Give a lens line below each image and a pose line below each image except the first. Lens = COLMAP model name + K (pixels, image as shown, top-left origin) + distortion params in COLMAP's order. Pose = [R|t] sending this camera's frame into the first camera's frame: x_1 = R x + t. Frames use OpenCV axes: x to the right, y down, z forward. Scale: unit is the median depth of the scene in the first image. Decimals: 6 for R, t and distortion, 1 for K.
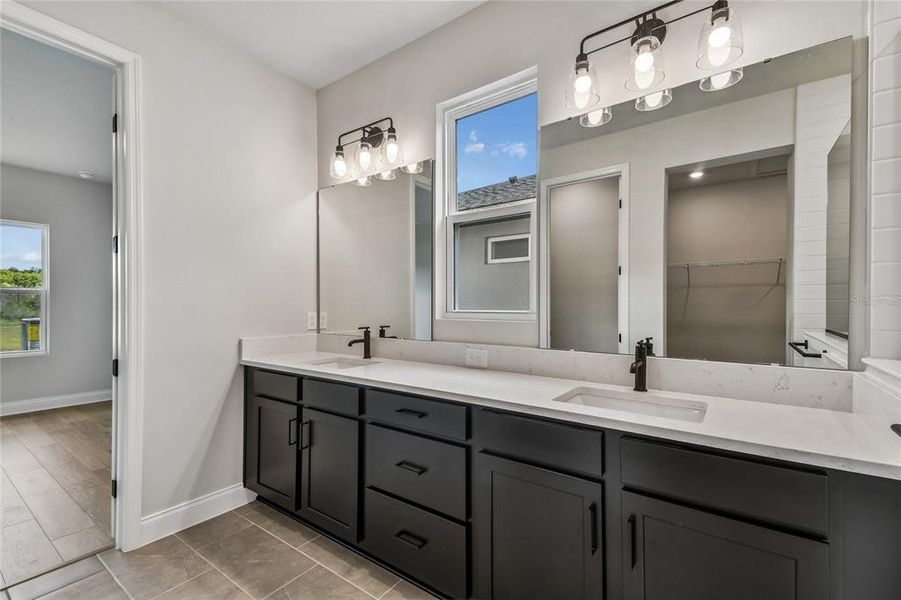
lens RADIAL K [[357.4, 0, 481.0], [0, 357.4, 312.4], [0, 0, 1]] dist [0.023135, 0.000101]
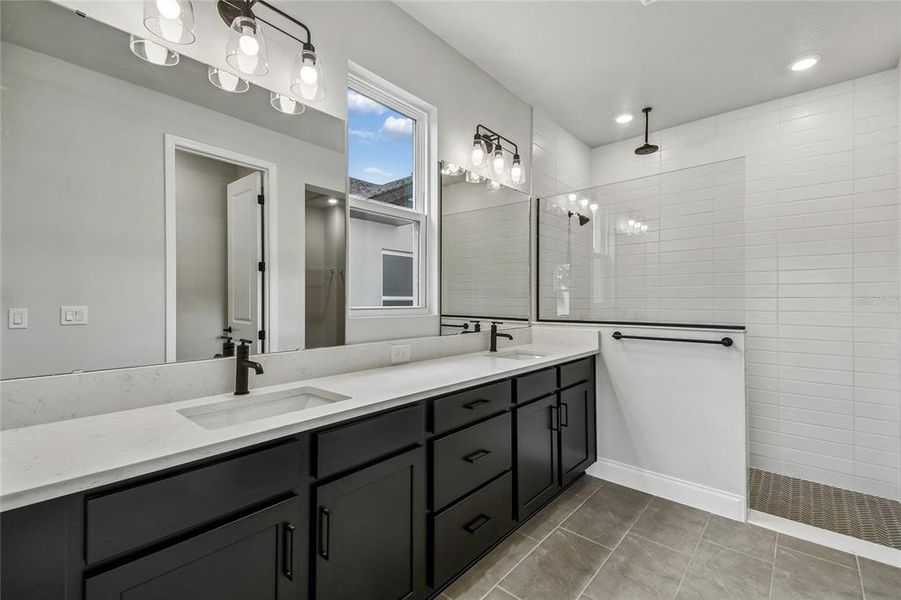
lens RADIAL K [[395.1, 0, 448.9], [0, 395.1, 286.1], [0, 0, 1]] dist [0.056880, -0.023671]
pose [[0.158753, 0.037693, 0.986599, -0.983488], [0.015886, 0.999044, -0.040724, -0.011805], [-0.987191, 0.022138, 0.158002, 0.630523]]
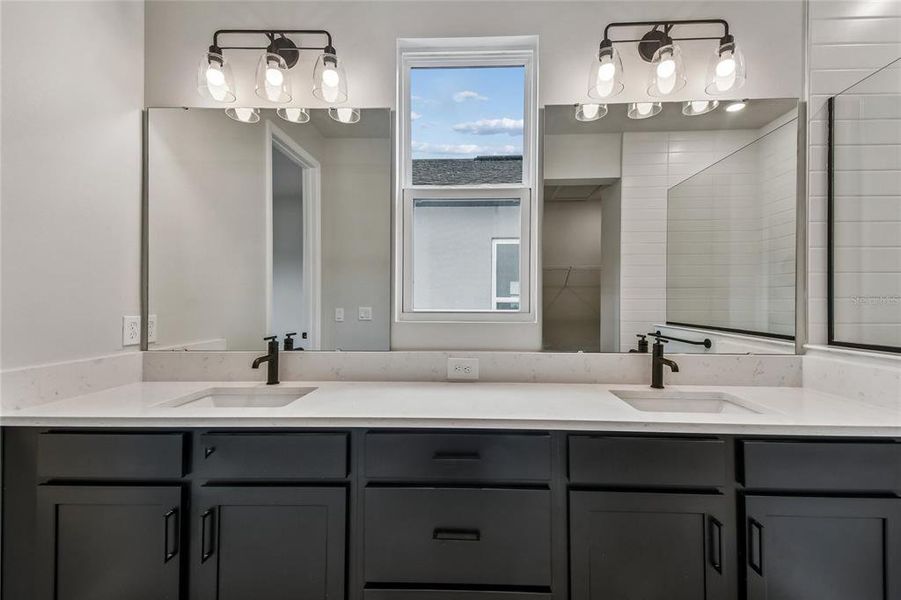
lens RADIAL K [[365.2, 0, 452.7], [0, 365.2, 304.7], [0, 0, 1]] dist [0.049826, -0.019848]
pose [[0.859647, 0.000479, 0.510888, -0.416135], [0.007349, 0.999884, -0.013304, -0.005962], [-0.510835, 0.015191, 0.859544, 0.271196]]
